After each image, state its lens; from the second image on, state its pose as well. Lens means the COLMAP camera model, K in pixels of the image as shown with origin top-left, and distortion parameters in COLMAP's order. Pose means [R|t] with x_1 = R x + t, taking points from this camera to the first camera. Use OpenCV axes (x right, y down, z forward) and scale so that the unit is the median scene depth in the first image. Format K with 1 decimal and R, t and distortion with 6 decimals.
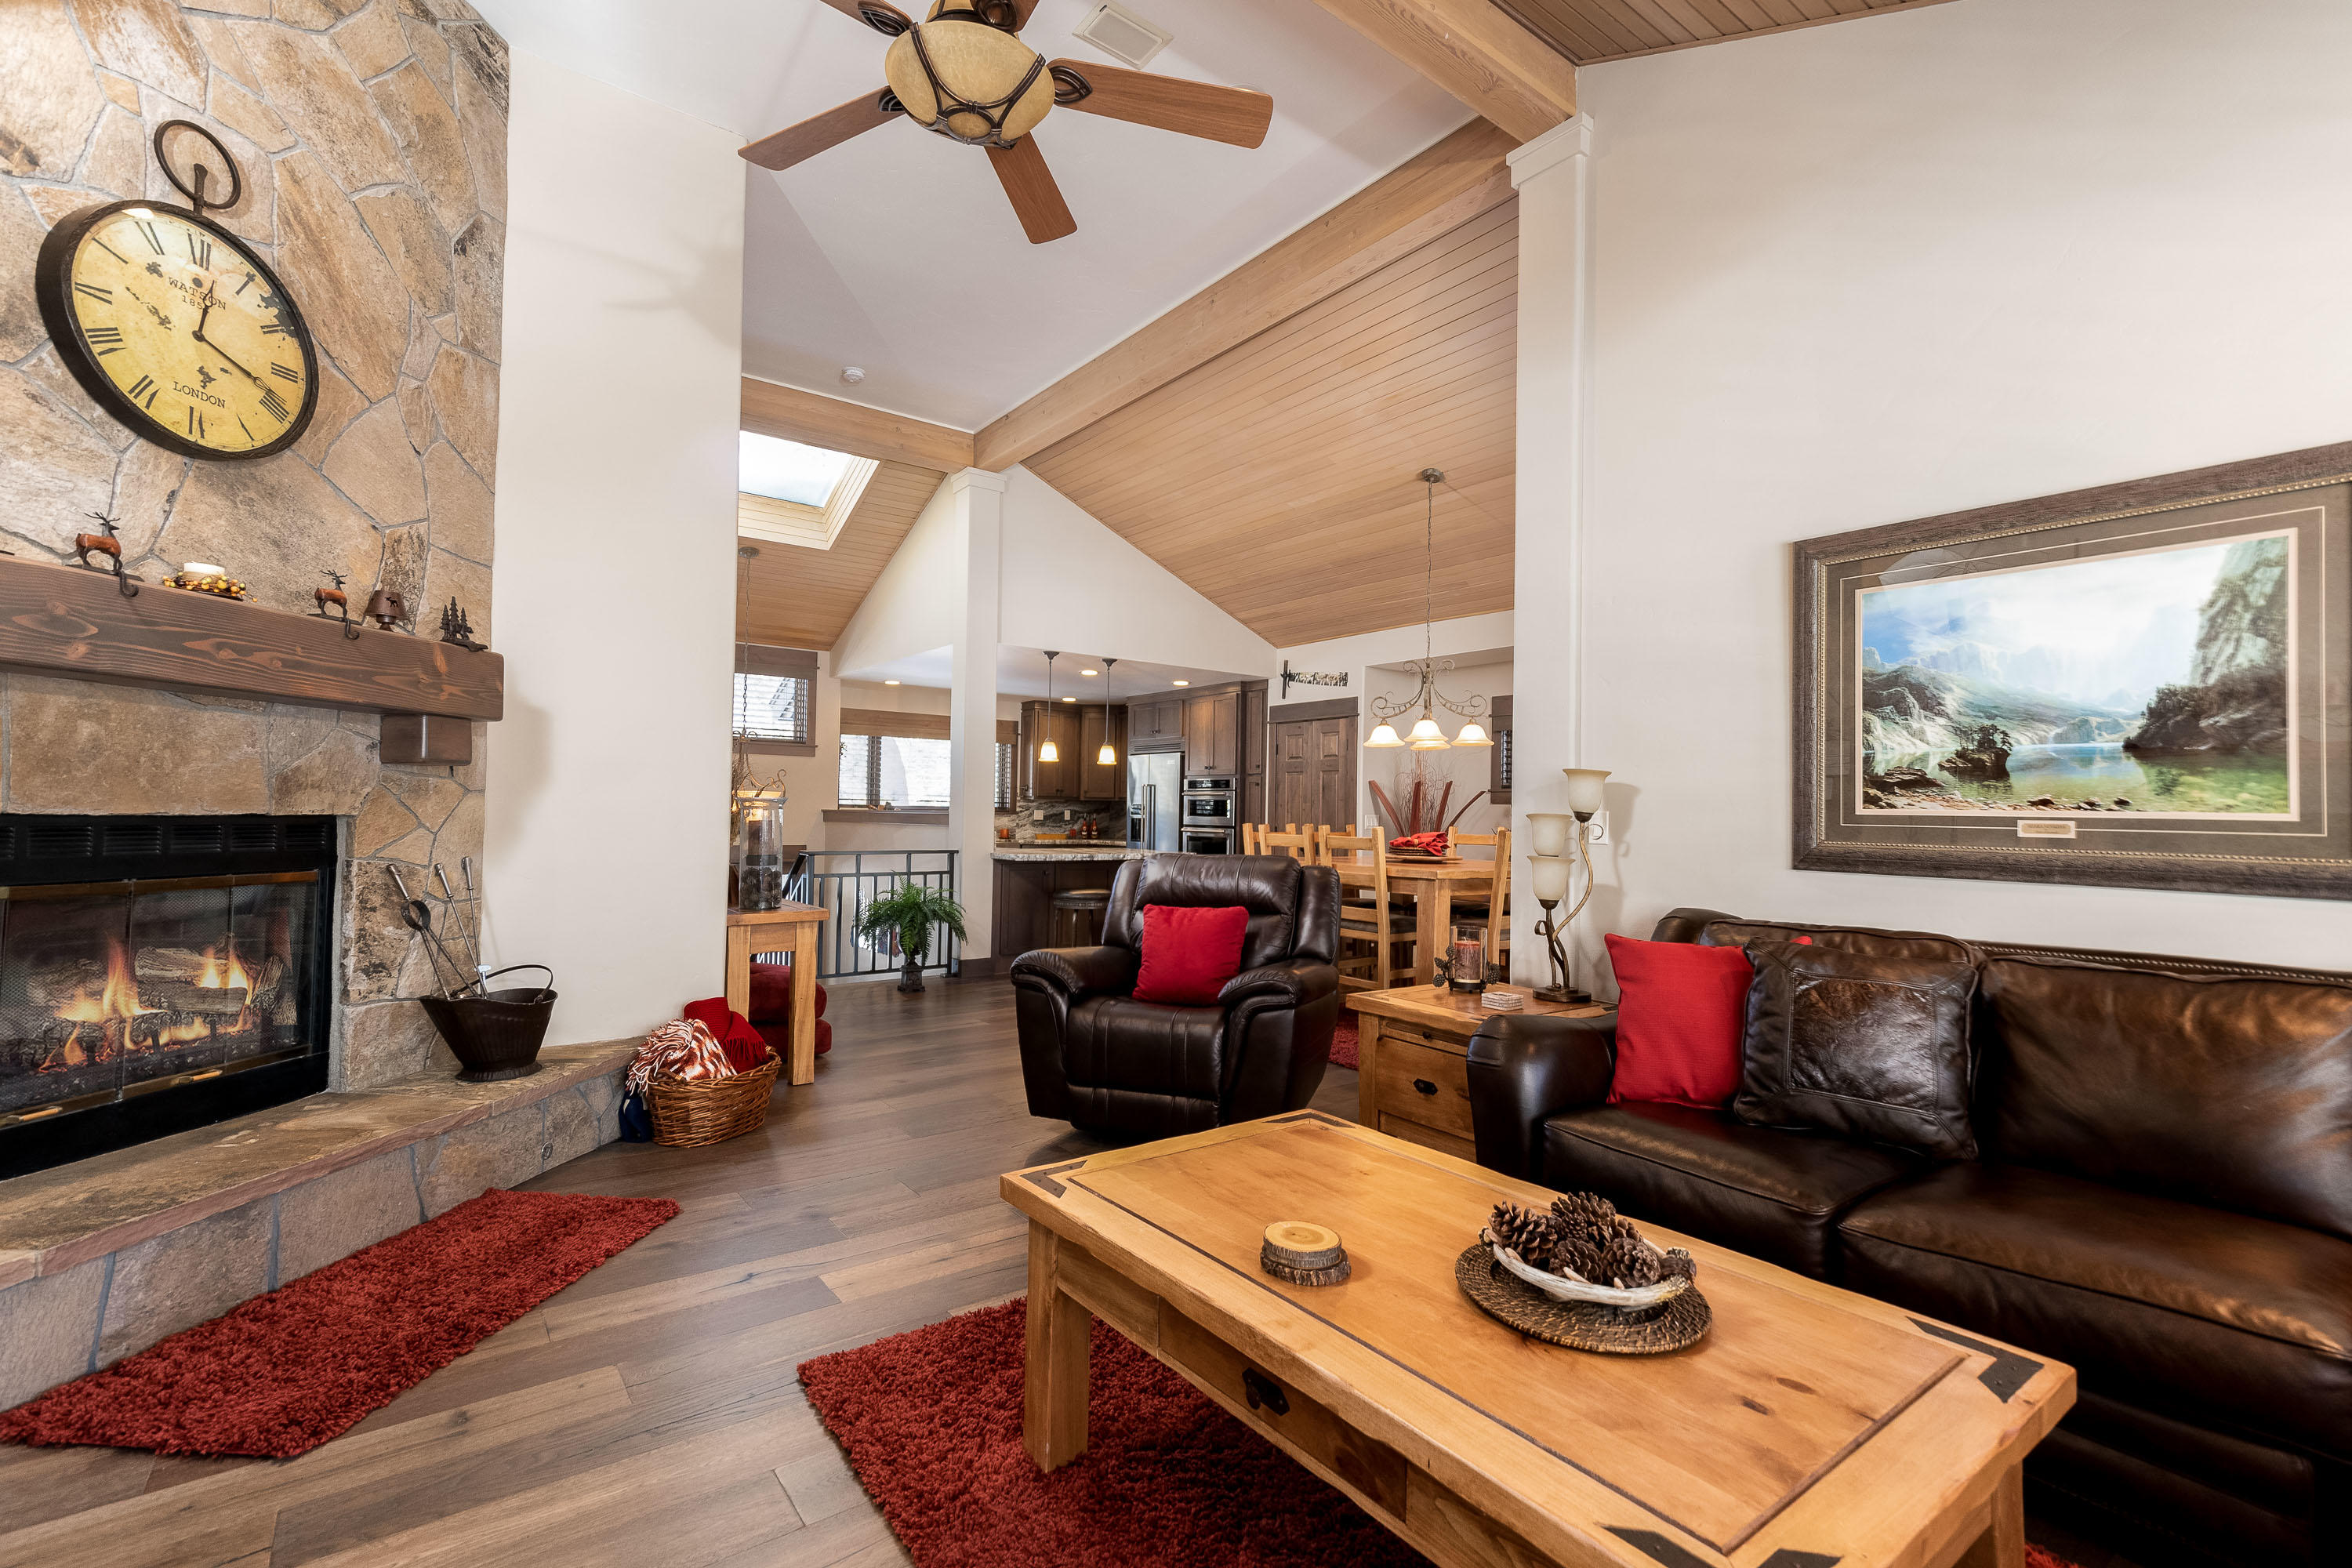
lens RADIAL K [[1050.1, 0, 1179.5], [0, 1050.1, 786.1], [0, 0, 1]] dist [0.014221, -0.000015]
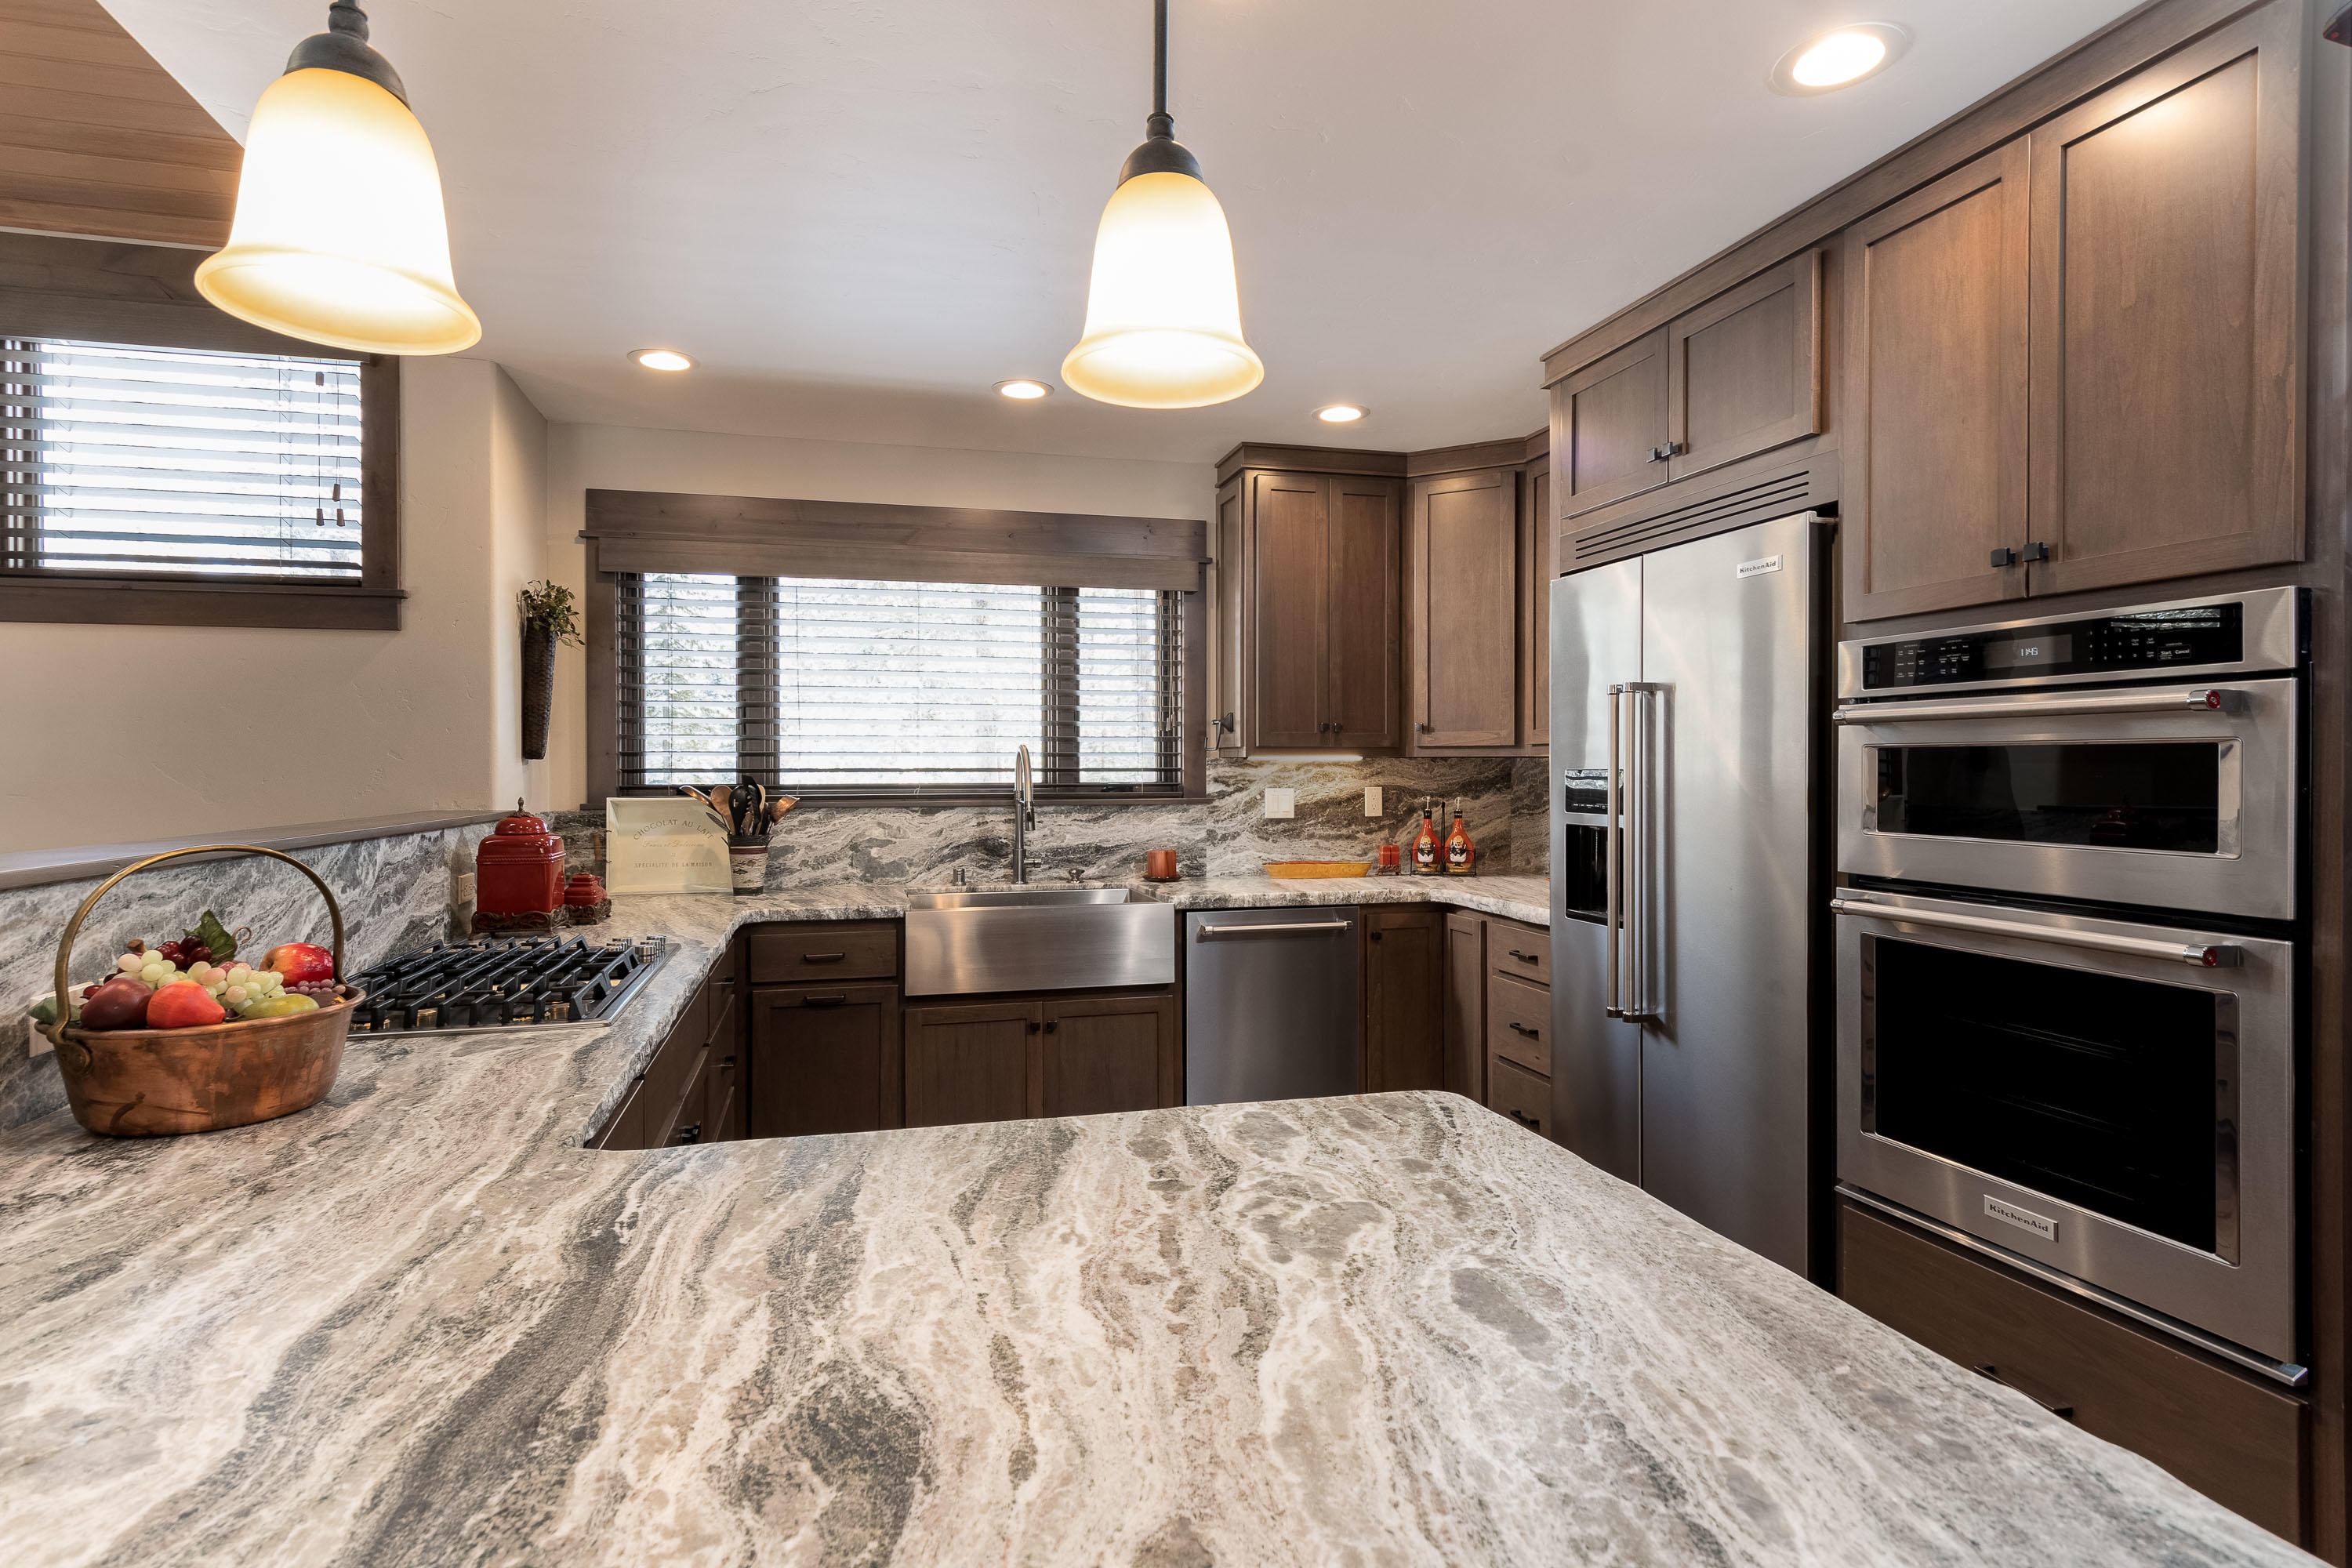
lens RADIAL K [[1199.0, 0, 1153.7], [0, 1199.0, 771.8], [0, 0, 1]] dist [0.011482, -0.001835]
pose [[0.917771, -0.013302, -0.396888, -0.025036], [0.024110, 0.999462, 0.022256, 0.010219], [0.396378, -0.029995, 0.917597, 0.783064]]
